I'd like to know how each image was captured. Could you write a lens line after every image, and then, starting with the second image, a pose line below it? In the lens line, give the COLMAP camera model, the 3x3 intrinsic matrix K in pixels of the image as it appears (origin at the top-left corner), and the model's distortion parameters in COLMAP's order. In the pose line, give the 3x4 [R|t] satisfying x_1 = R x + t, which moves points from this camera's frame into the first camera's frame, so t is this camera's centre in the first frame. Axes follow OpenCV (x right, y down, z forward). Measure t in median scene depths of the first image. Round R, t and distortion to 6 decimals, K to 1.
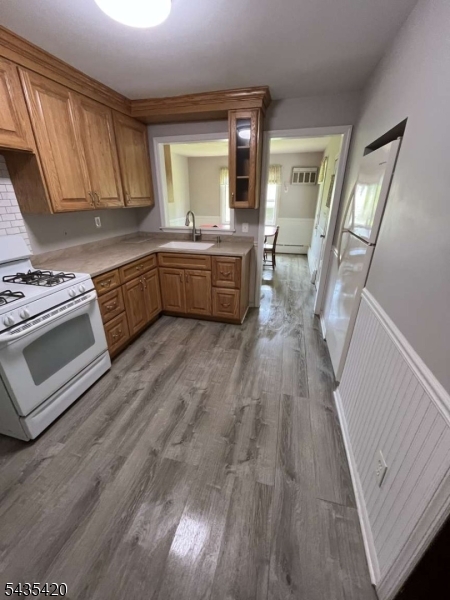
lens RADIAL K [[242.5, 0, 225.4], [0, 242.5, 298.9], [0, 0, 1]] dist [0.002333, -0.000001]
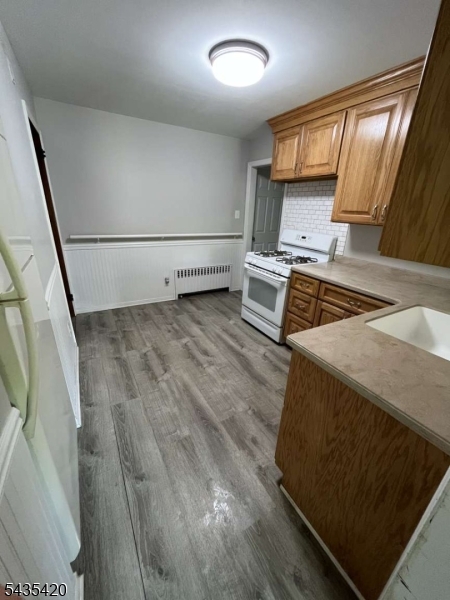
lens RADIAL K [[242.5, 0, 226.4], [0, 242.5, 300.3], [0, 0, 1]] dist [0.002333, -0.000001]
pose [[-0.709938, 0.223858, -0.667739, 0.546843], [-0.319607, 0.742472, 0.588717, -0.583785], [0.627567, 0.631366, -0.455562, 1.411862]]
